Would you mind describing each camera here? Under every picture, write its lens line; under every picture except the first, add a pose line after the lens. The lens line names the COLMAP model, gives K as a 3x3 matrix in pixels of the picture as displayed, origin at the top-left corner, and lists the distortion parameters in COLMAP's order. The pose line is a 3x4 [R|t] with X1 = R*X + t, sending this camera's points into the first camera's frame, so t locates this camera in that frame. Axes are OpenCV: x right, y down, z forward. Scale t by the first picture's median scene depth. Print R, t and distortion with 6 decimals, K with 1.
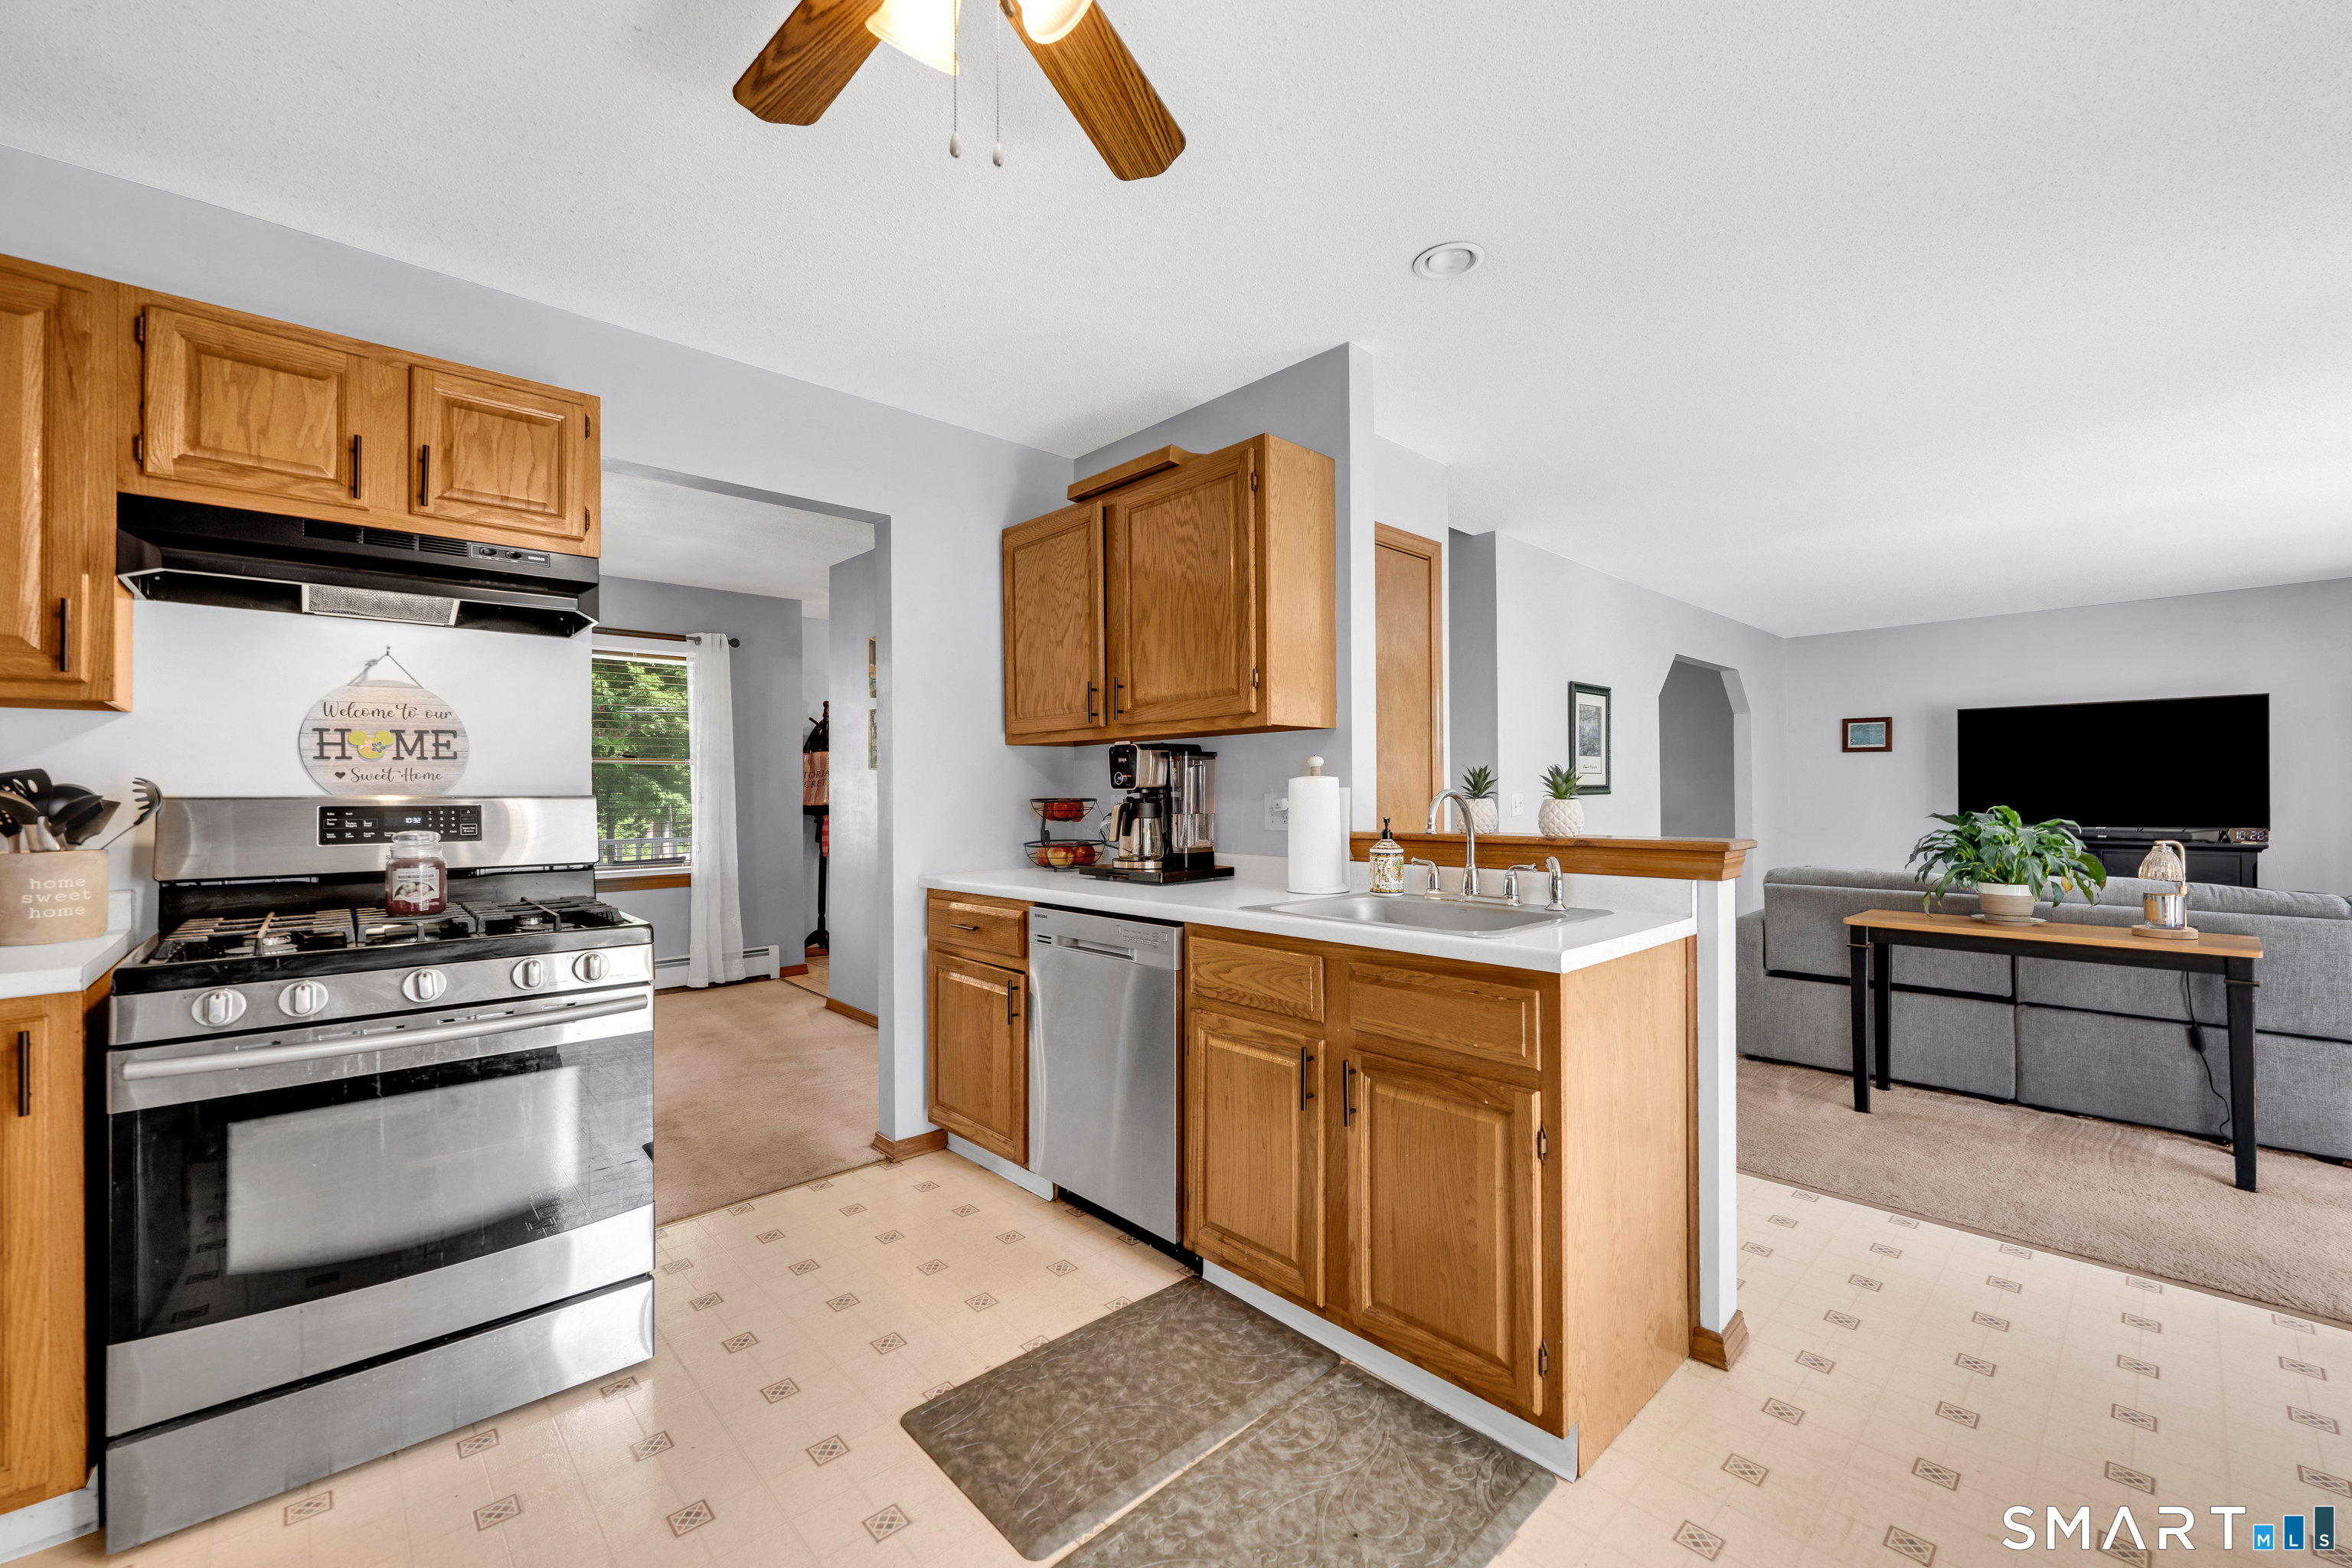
lens RADIAL K [[927.6, 0, 1176.7], [0, 927.6, 789.9], [0, 0, 1]] dist [-0.002675, -0.000297]
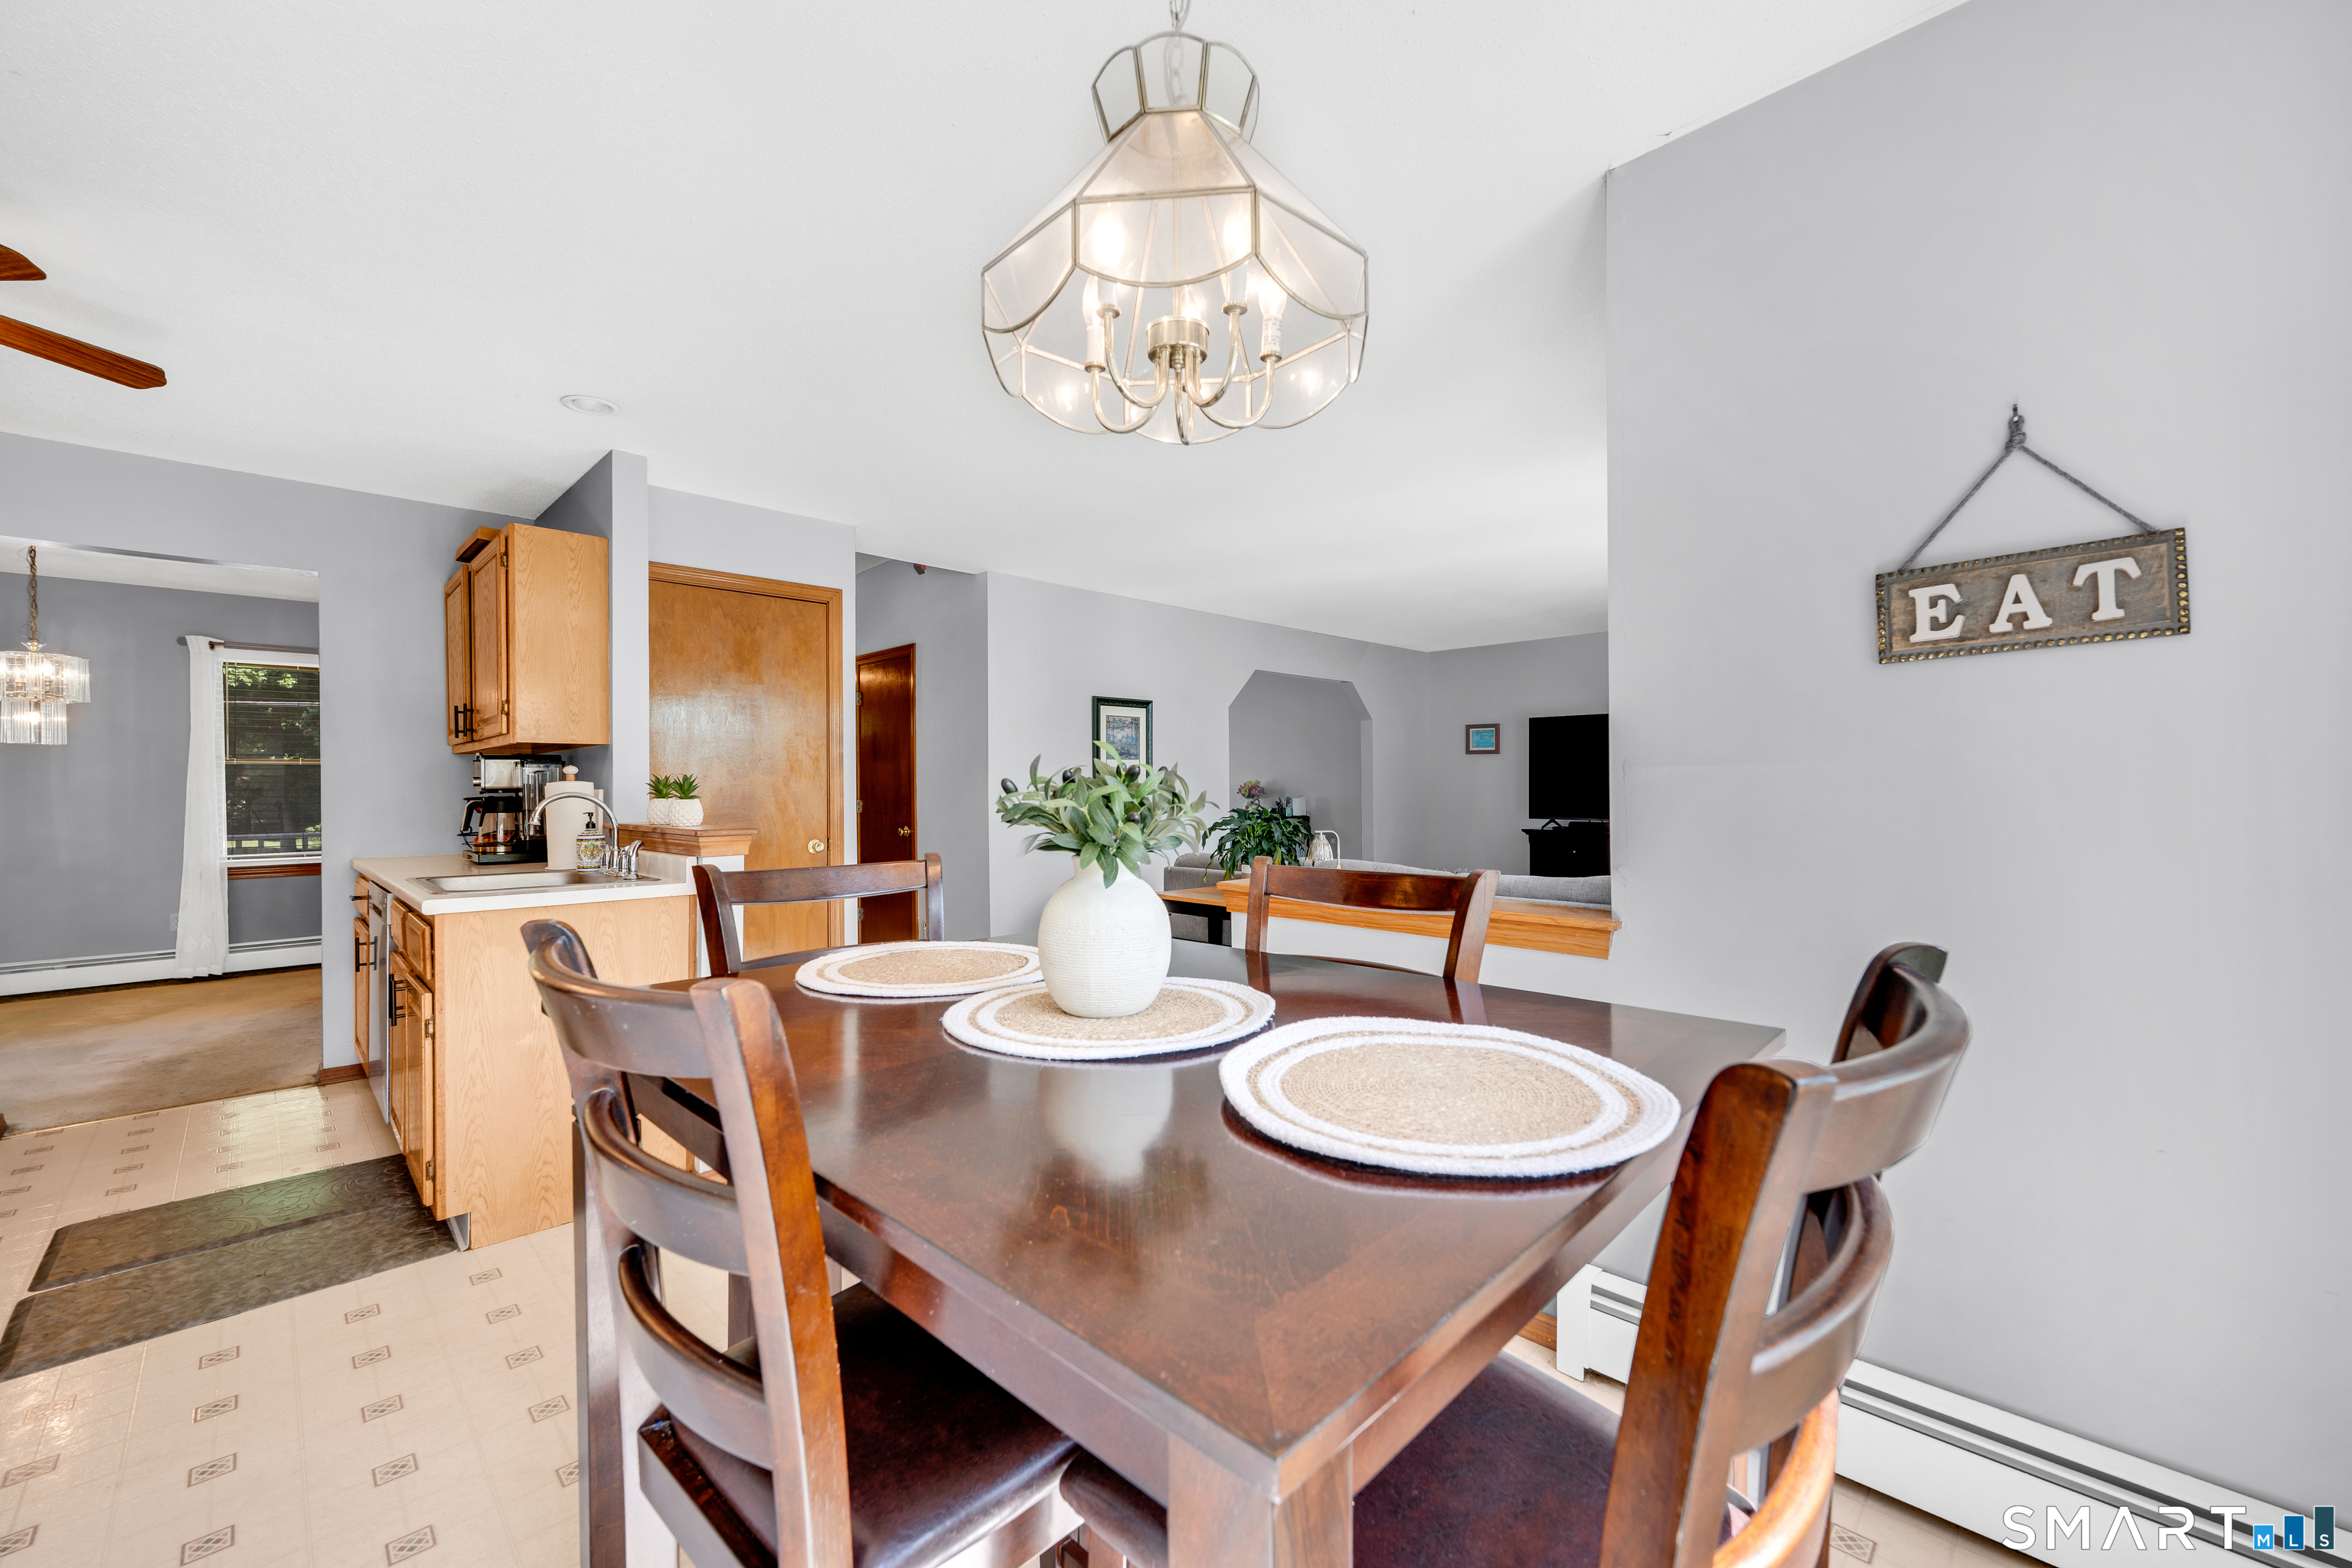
lens RADIAL K [[927.6, 0, 1184.2], [0, 927.6, 787.8], [0, 0, 1]] dist [-0.002675, -0.000297]
pose [[0.999167, 0.002021, 0.040753, 1.110289], [-0.002220, 0.999986, 0.004831, -0.015533], [-0.040742, -0.004917, 0.999158, -0.403204]]
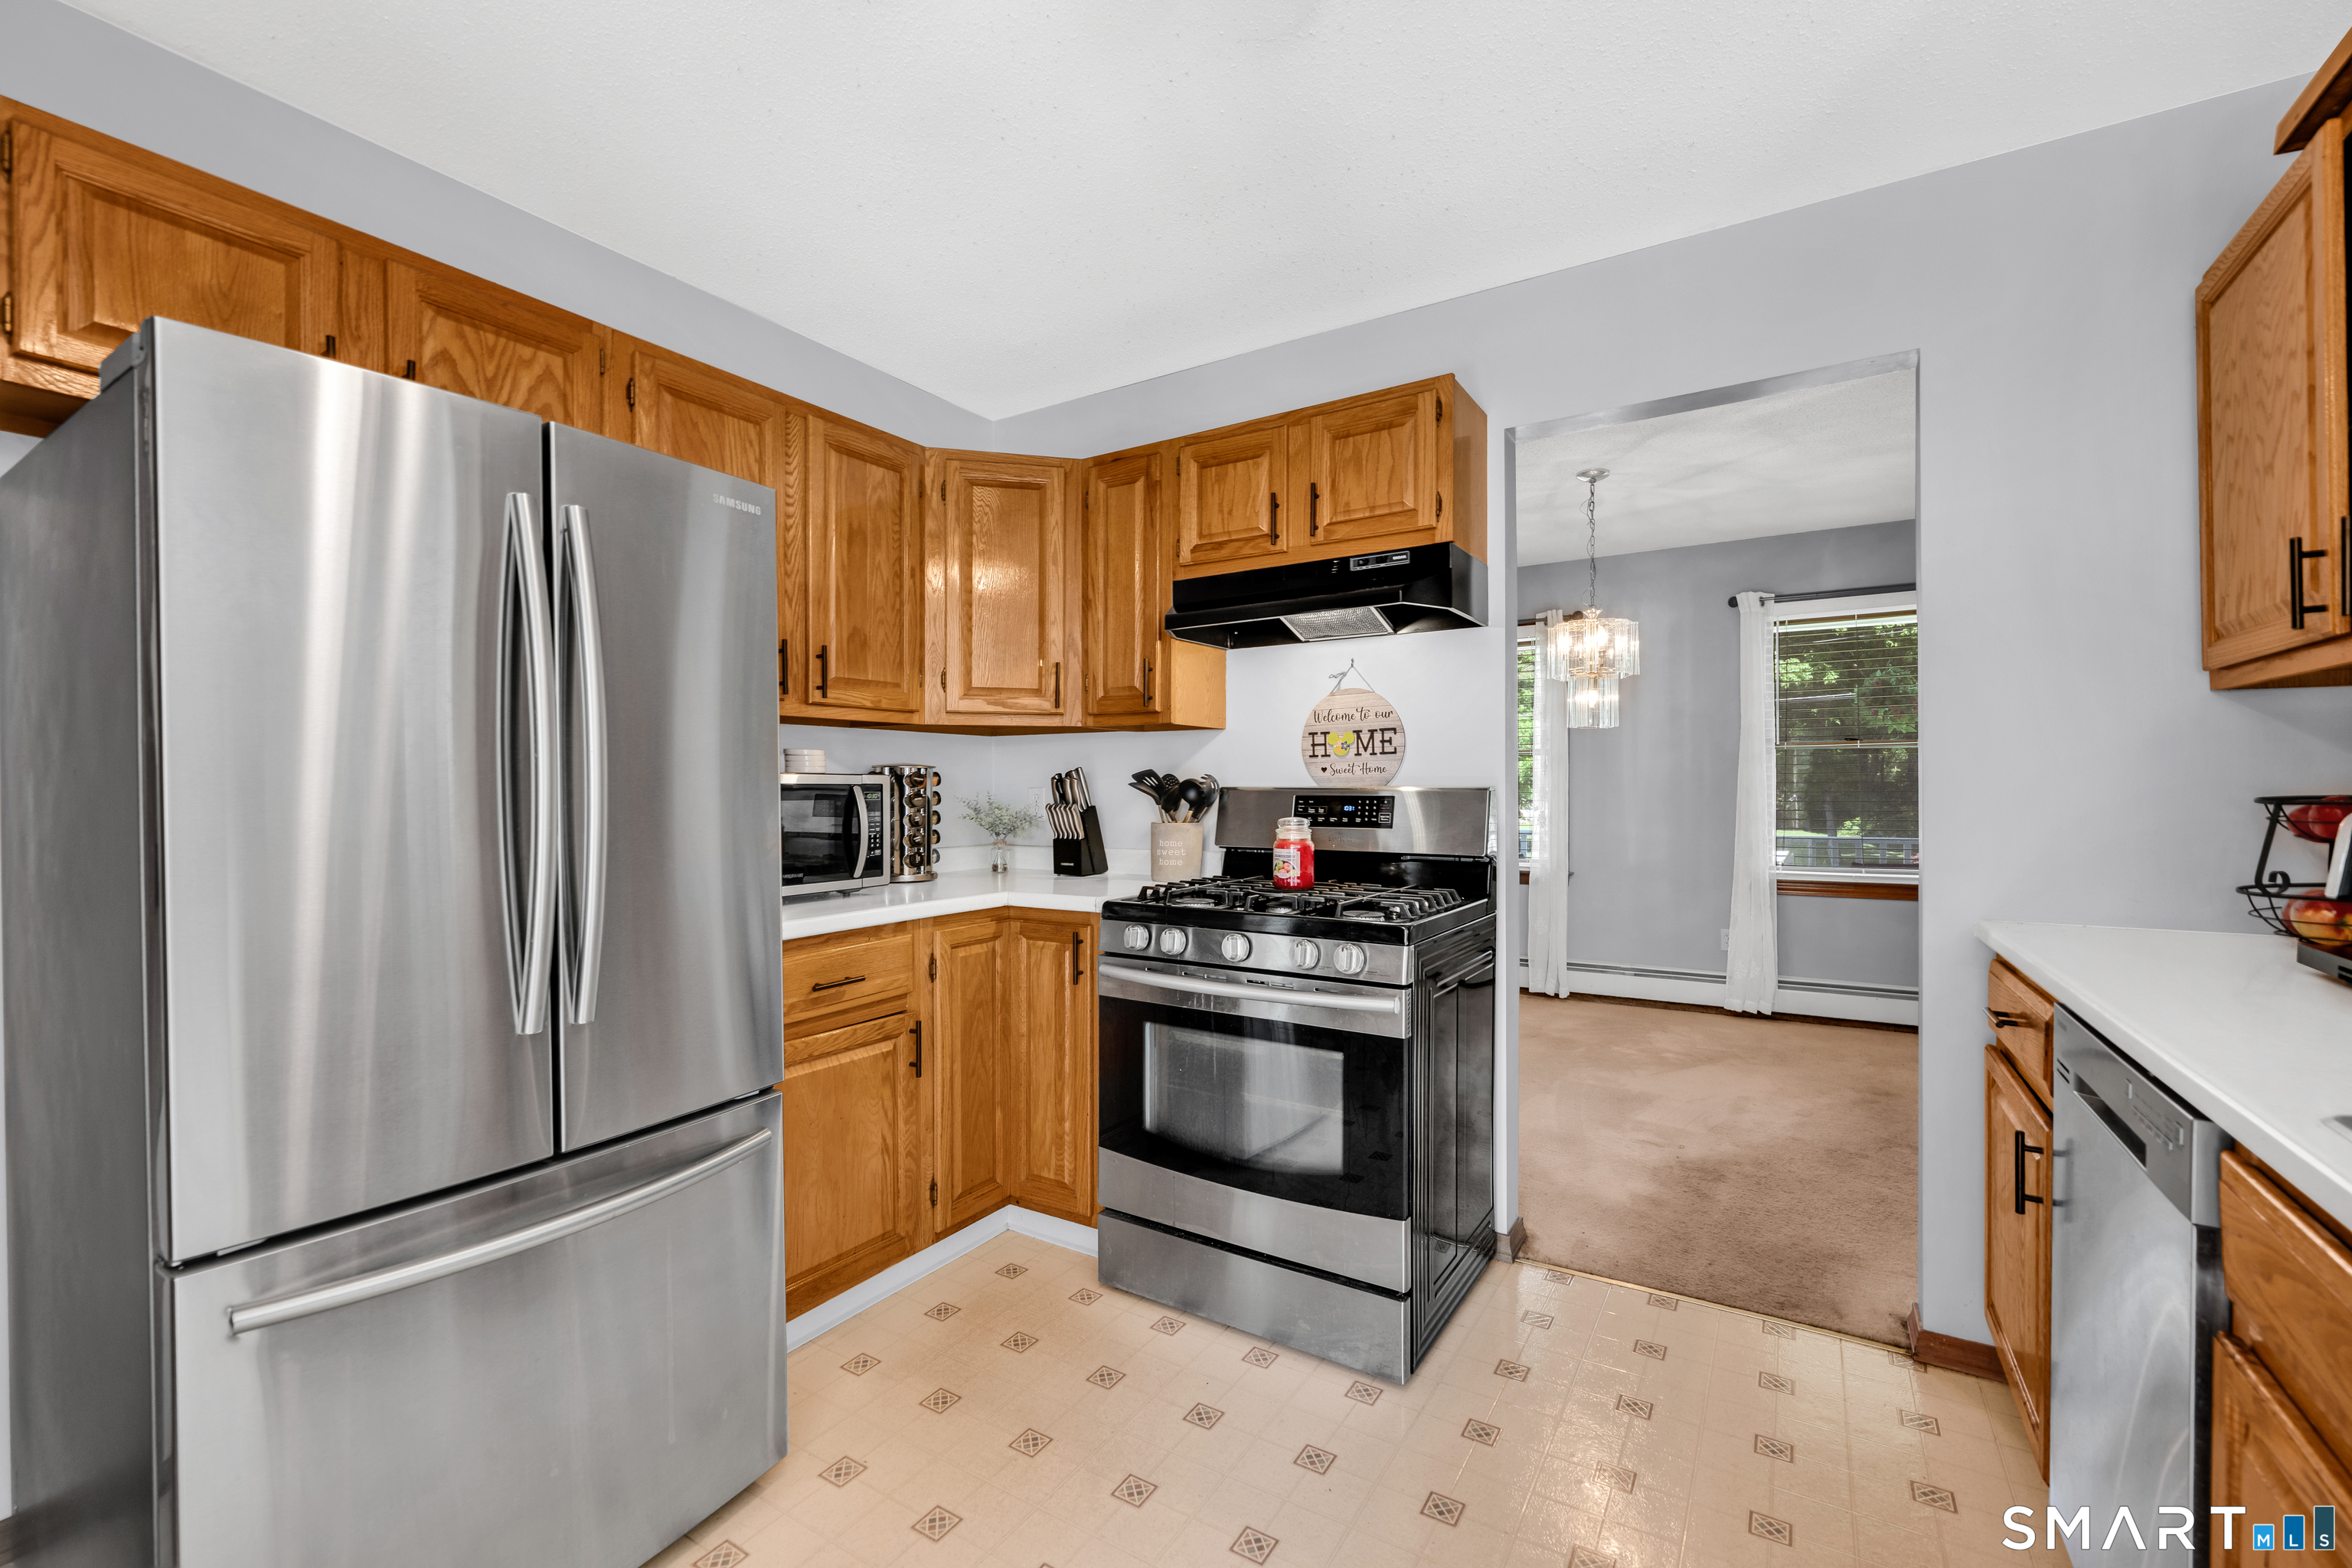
lens RADIAL K [[989.2, 0, 1182.1], [0, 989.2, 793.1], [0, 0, 1]] dist [-0.004934, -0.000230]
pose [[0.260795, 0.010882, -0.965333, 0.296892], [0.005126, 0.999907, 0.012656, -0.002678], [0.965381, -0.008249, 0.260715, 0.459177]]
